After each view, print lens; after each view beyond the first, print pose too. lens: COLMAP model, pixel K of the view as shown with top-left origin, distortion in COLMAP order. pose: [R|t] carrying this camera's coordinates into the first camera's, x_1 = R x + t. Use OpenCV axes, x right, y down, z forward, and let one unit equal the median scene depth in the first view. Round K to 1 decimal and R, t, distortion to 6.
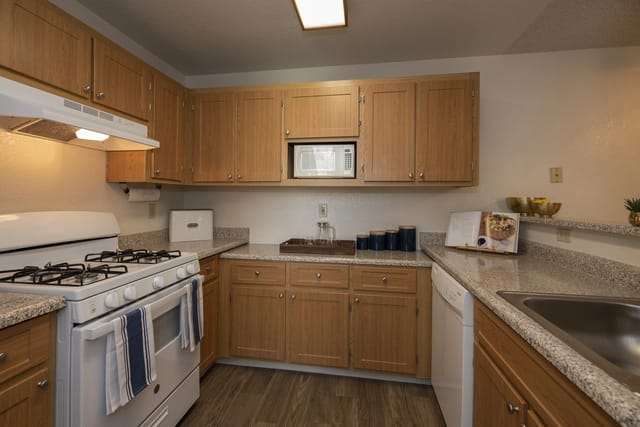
lens RADIAL K [[287.8, 0, 319.4], [0, 287.8, 198.8], [0, 0, 1]] dist [-0.000473, 0.000044]
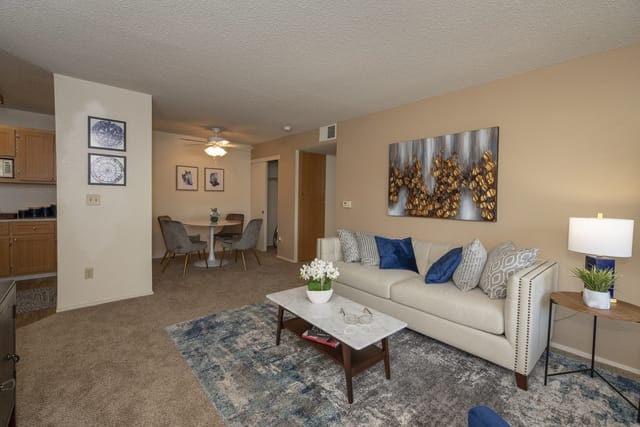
lens RADIAL K [[278.0, 0, 315.3], [0, 278.0, 205.0], [0, 0, 1]] dist [-0.000026, 0.000146]
pose [[0.650480, -0.017545, 0.759321, 0.025136], [-0.019644, 0.999010, 0.039912, -0.007981], [-0.759270, -0.040879, 0.649491, -1.792428]]
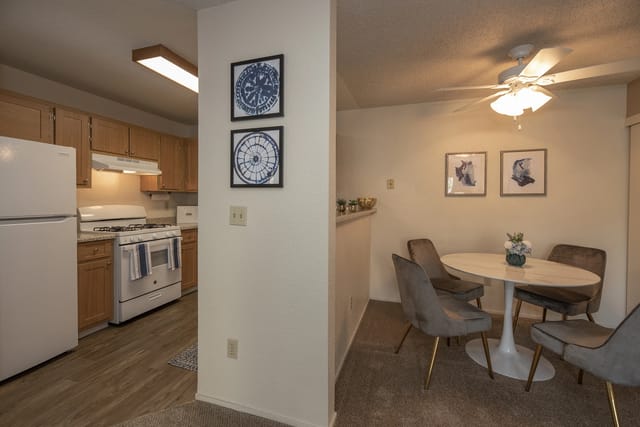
lens RADIAL K [[278.0, 0, 315.3], [0, 278.0, 205.0], [0, 0, 1]] dist [-0.000026, 0.000146]
pose [[0.986369, 0.001112, -0.164546, 0.741743], [0.002629, 0.999743, 0.022515, -0.001678], [0.164529, -0.022641, 0.986112, -0.675393]]
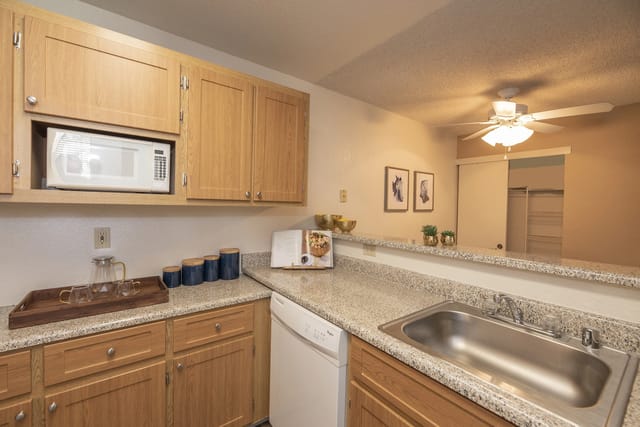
lens RADIAL K [[272.4, 0, 318.2], [0, 272.4, 210.3], [0, 0, 1]] dist [-0.001189, -0.000141]
pose [[0.689630, -0.007459, 0.724123, -0.116675], [-0.020571, 0.999342, 0.029886, -0.060599], [-0.723869, -0.035506, 0.689023, 0.296365]]
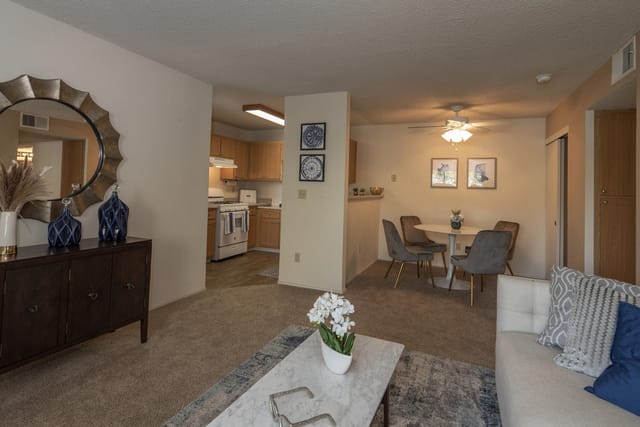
lens RADIAL K [[325.8, 0, 315.8], [0, 325.8, 179.2], [0, 0, 1]] dist [0.000377, -0.000057]
pose [[0.967915, 0.016387, -0.250743, 0.976085], [-0.022473, 0.999518, -0.021426, -0.004668], [0.250271, 0.026373, 0.967817, -1.864256]]
